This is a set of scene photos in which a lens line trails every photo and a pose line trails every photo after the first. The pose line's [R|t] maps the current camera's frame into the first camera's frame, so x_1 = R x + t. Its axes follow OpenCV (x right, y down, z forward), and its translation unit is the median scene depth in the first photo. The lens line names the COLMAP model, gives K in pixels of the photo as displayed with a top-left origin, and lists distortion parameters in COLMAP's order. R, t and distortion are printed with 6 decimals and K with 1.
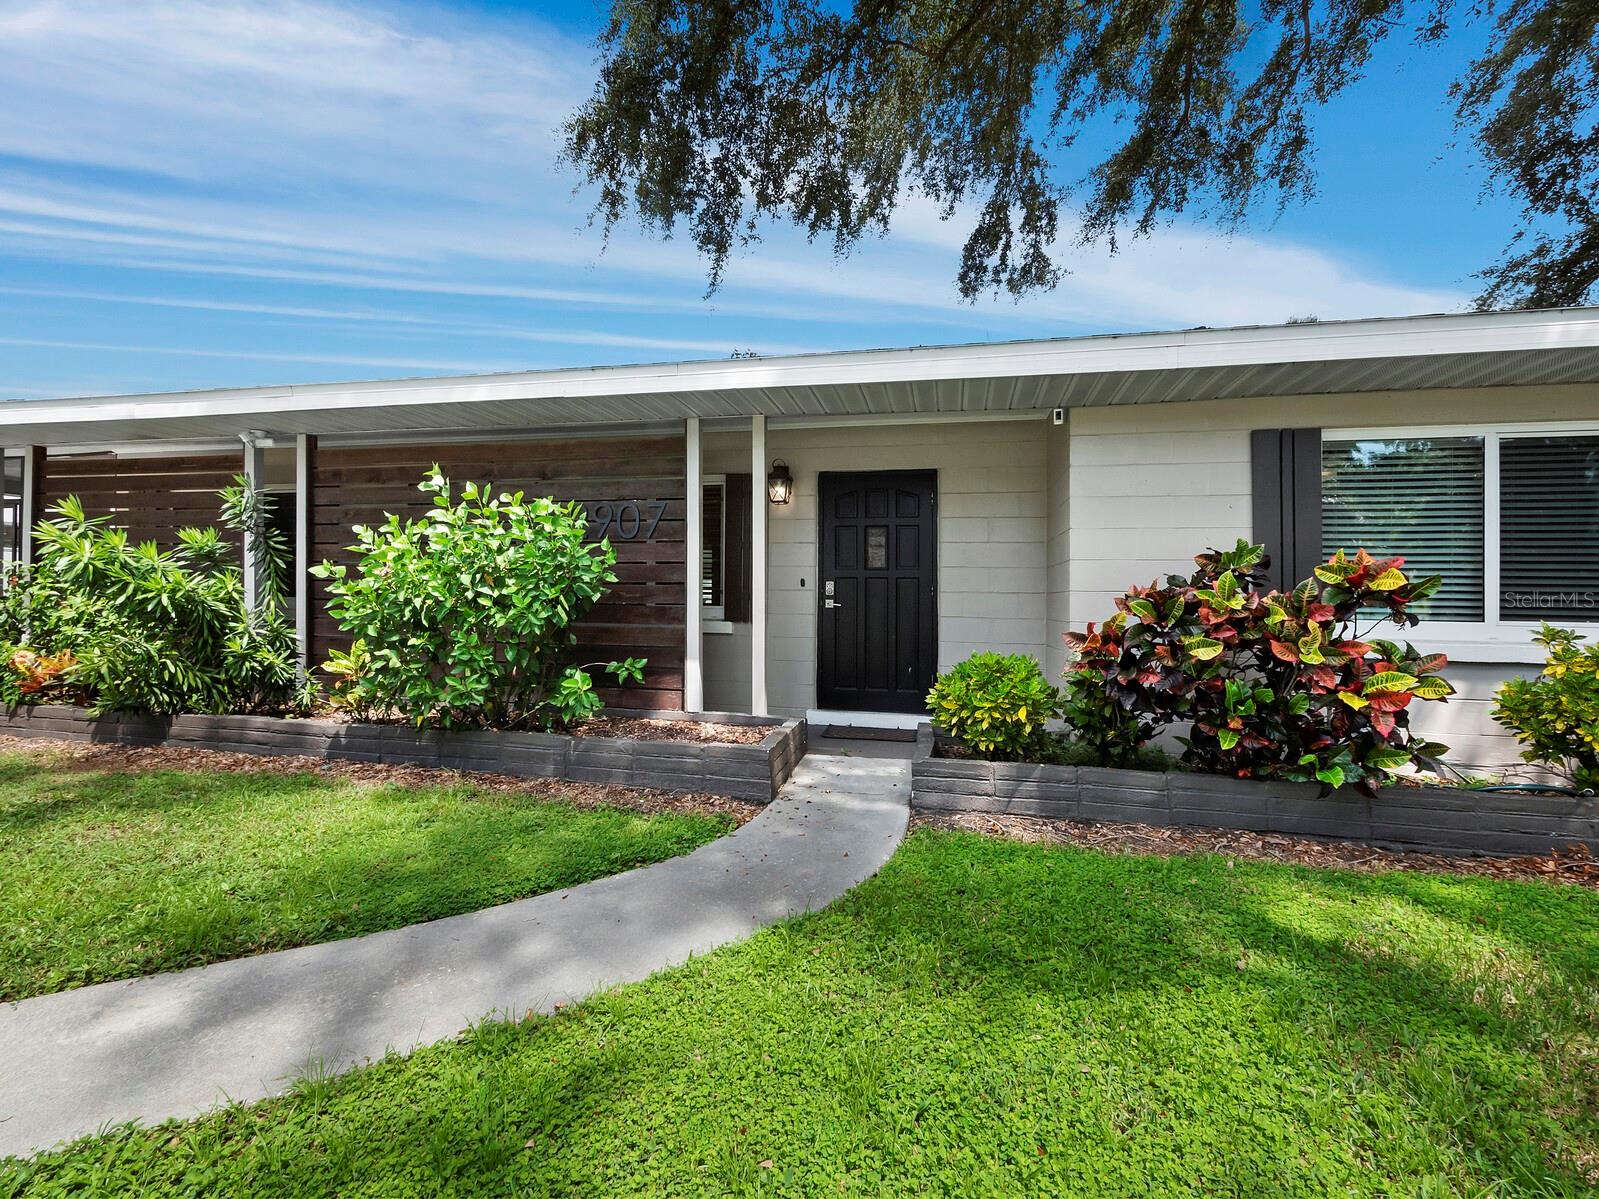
lens RADIAL K [[679.7, 0, 790.6], [0, 679.7, 599.6], [0, 0, 1]] dist [0.000251, 0.000067]
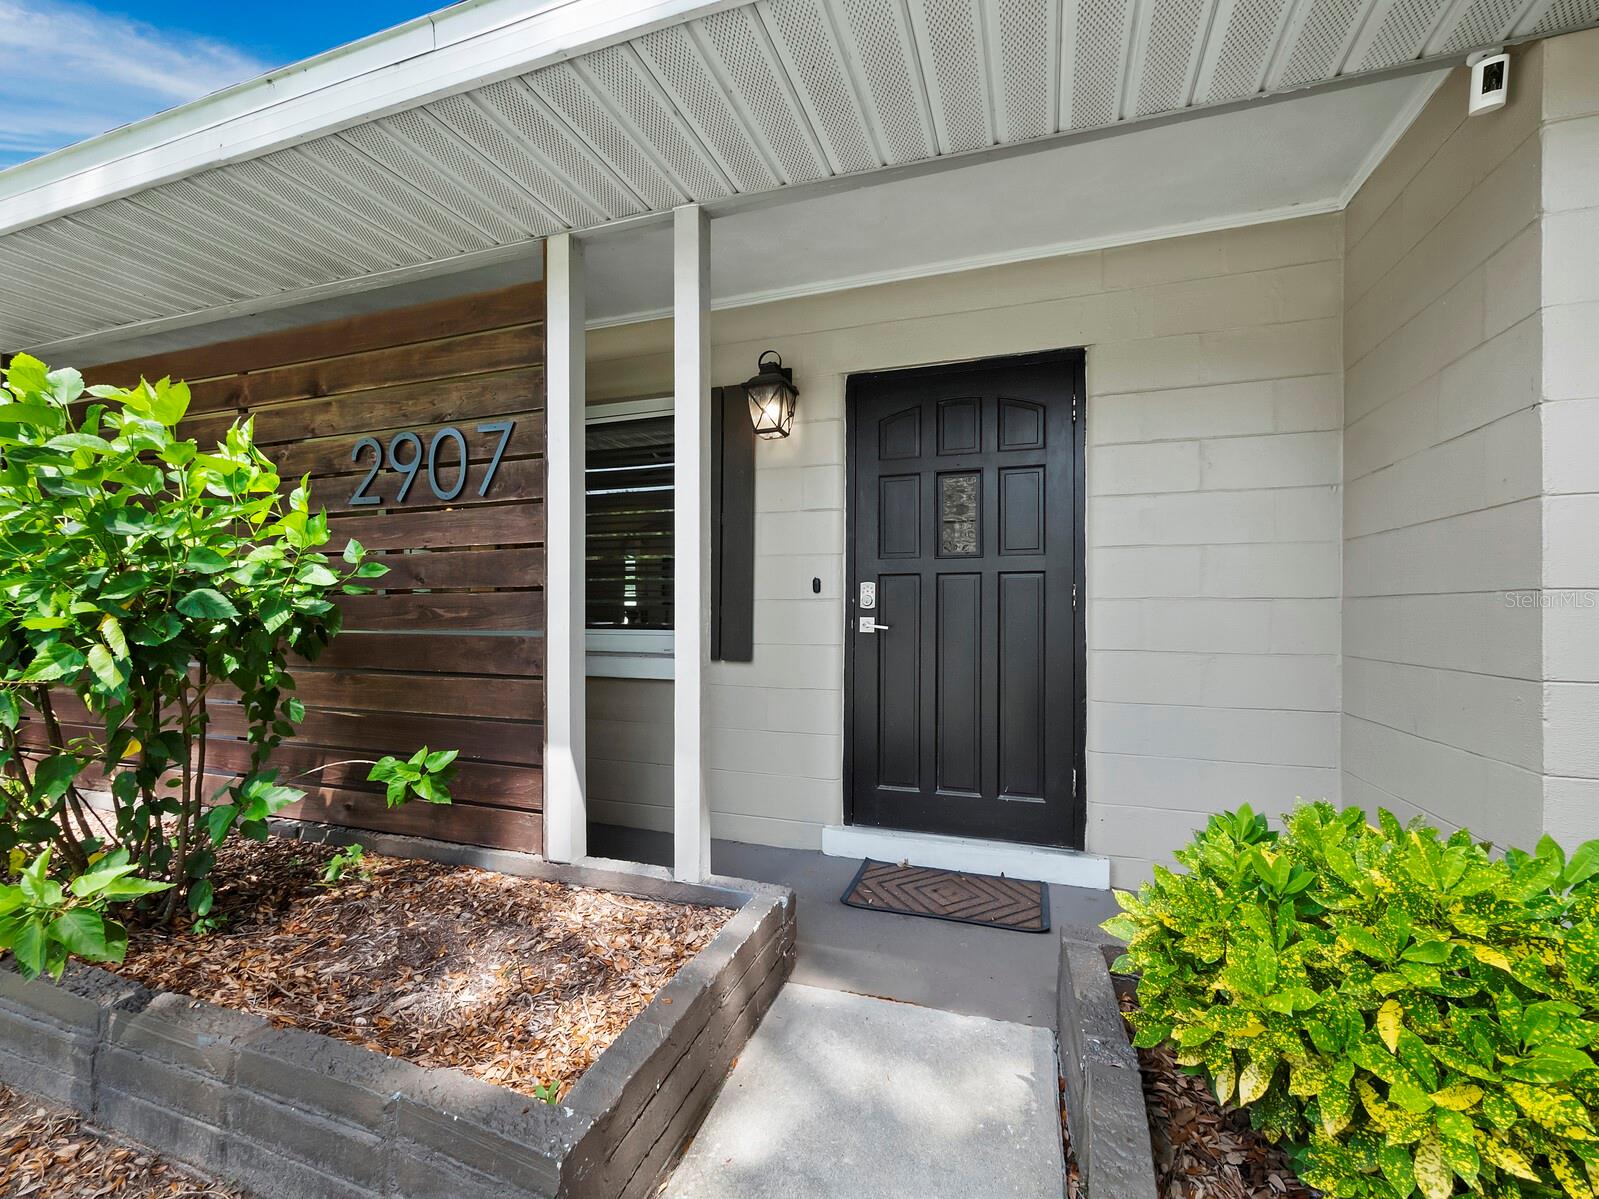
lens RADIAL K [[679.8, 0, 798.3], [0, 679.8, 622.8], [0, 0, 1]] dist [0.000211, 0.000010]
pose [[0.991859, -0.009112, -0.127016, 0.080188], [0.011630, 0.999750, 0.019095, -0.007061], [0.126810, -0.020417, 0.991717, 0.542641]]
